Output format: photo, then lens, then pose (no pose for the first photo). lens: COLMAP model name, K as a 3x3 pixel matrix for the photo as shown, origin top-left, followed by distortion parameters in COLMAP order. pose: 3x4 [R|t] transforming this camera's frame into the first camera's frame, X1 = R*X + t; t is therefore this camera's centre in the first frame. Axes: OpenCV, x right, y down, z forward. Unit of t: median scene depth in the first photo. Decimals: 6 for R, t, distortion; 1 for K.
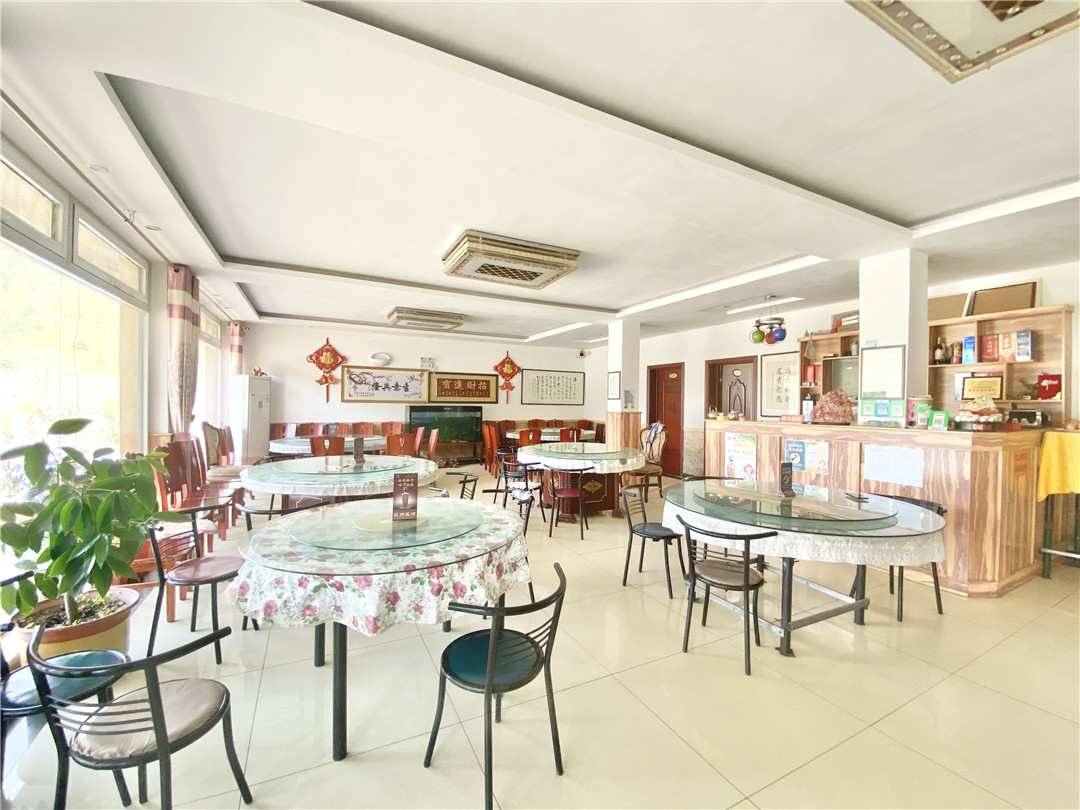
lens RADIAL K [[442.9, 0, 540.0], [0, 442.9, 405.0], [0, 0, 1]] dist [0.033816, -0.028011]
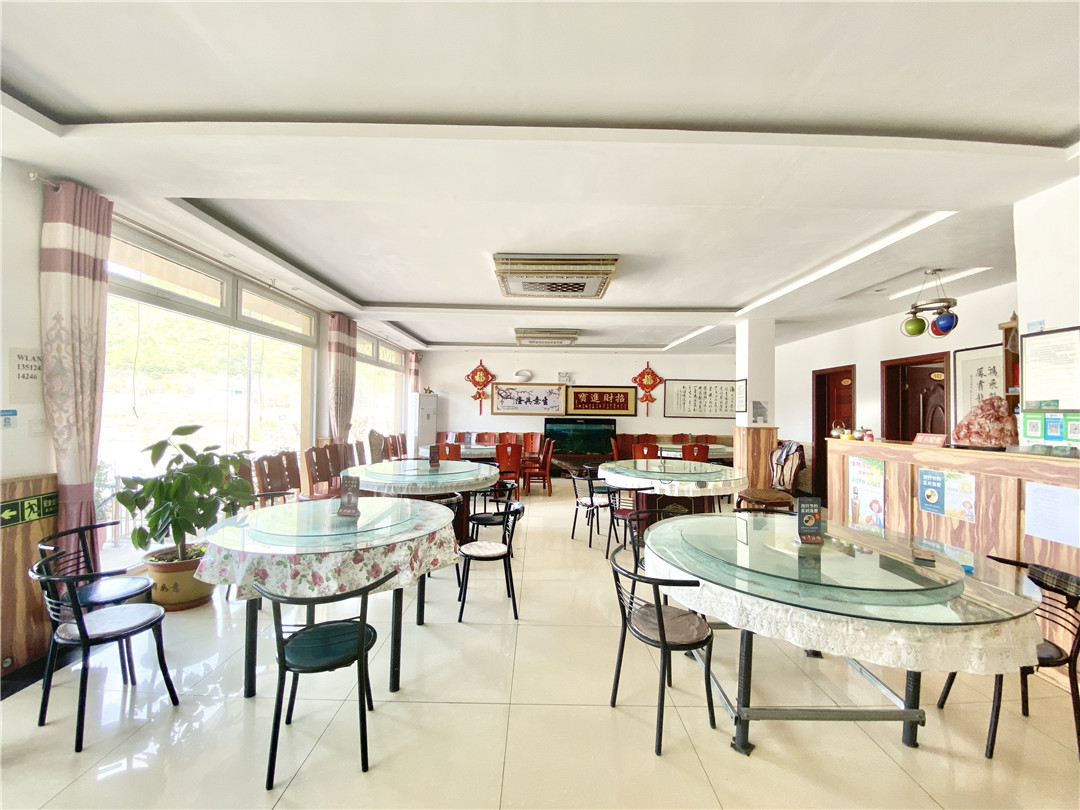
lens RADIAL K [[443.6, 0, 540.0], [0, 443.6, 405.0], [0, 0, 1]] dist [0.014270, -0.019441]
pose [[0.889264, -0.007817, -0.457327, 0.260342], [-0.005113, 0.999622, -0.027029, -0.001612], [0.457365, 0.026374, 0.888888, 0.069697]]
